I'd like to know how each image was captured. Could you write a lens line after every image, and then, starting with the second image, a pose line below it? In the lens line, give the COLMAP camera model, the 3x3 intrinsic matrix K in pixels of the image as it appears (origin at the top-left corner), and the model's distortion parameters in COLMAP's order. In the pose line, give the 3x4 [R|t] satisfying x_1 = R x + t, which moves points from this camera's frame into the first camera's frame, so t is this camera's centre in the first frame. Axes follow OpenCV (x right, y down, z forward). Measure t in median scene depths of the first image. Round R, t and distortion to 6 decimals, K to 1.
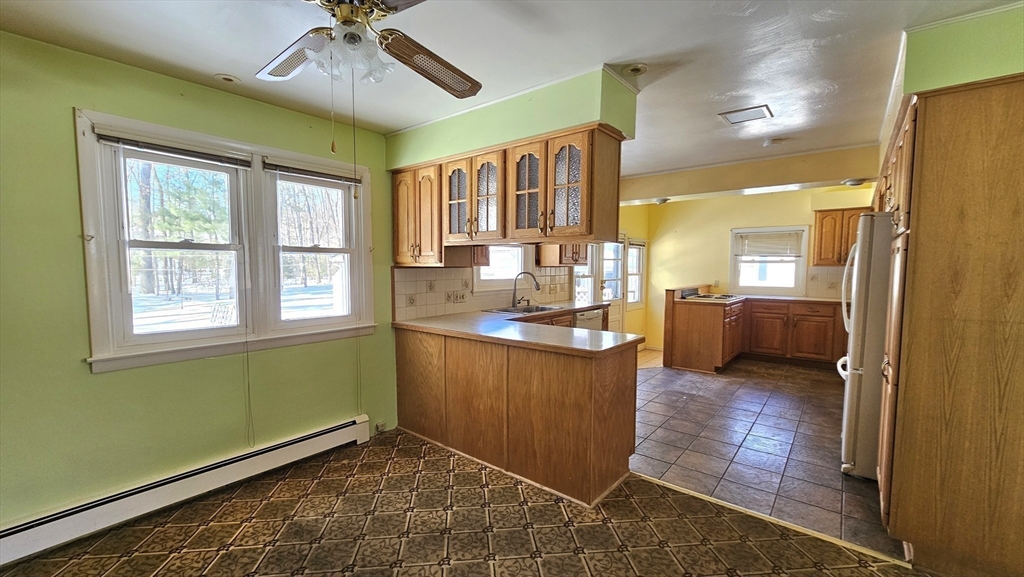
lens RADIAL K [[424.3, 0, 509.2], [0, 424.3, 295.7], [0, 0, 1]] dist [0.000646, 0.000020]
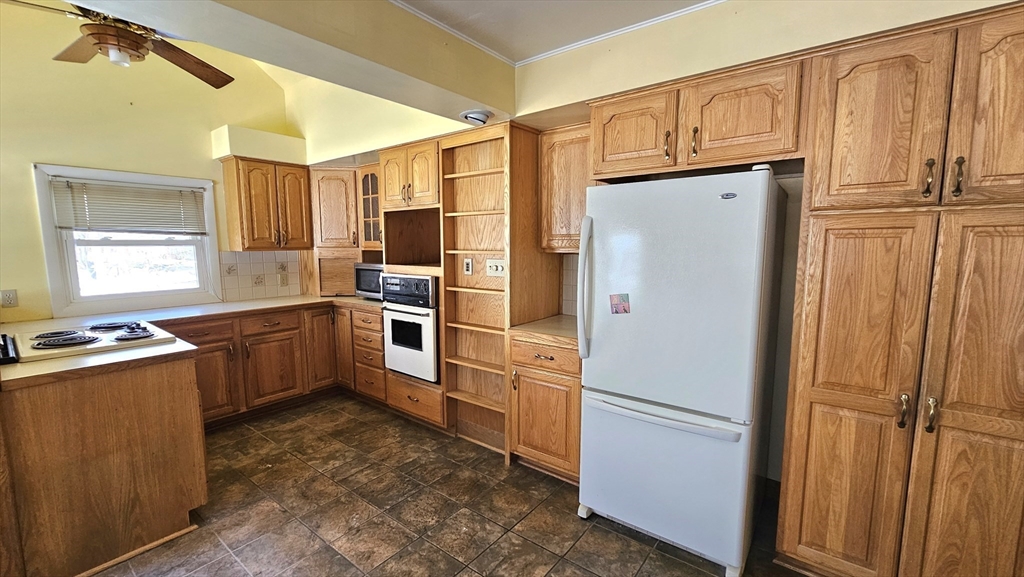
lens RADIAL K [[424.3, 0, 509.2], [0, 424.3, 295.7], [0, 0, 1]] dist [0.000646, 0.000020]
pose [[-0.014455, -0.123914, 0.992188, 0.105333], [0.078173, 0.989114, 0.124669, -0.052398], [-0.996835, 0.079364, -0.004611, 0.632590]]
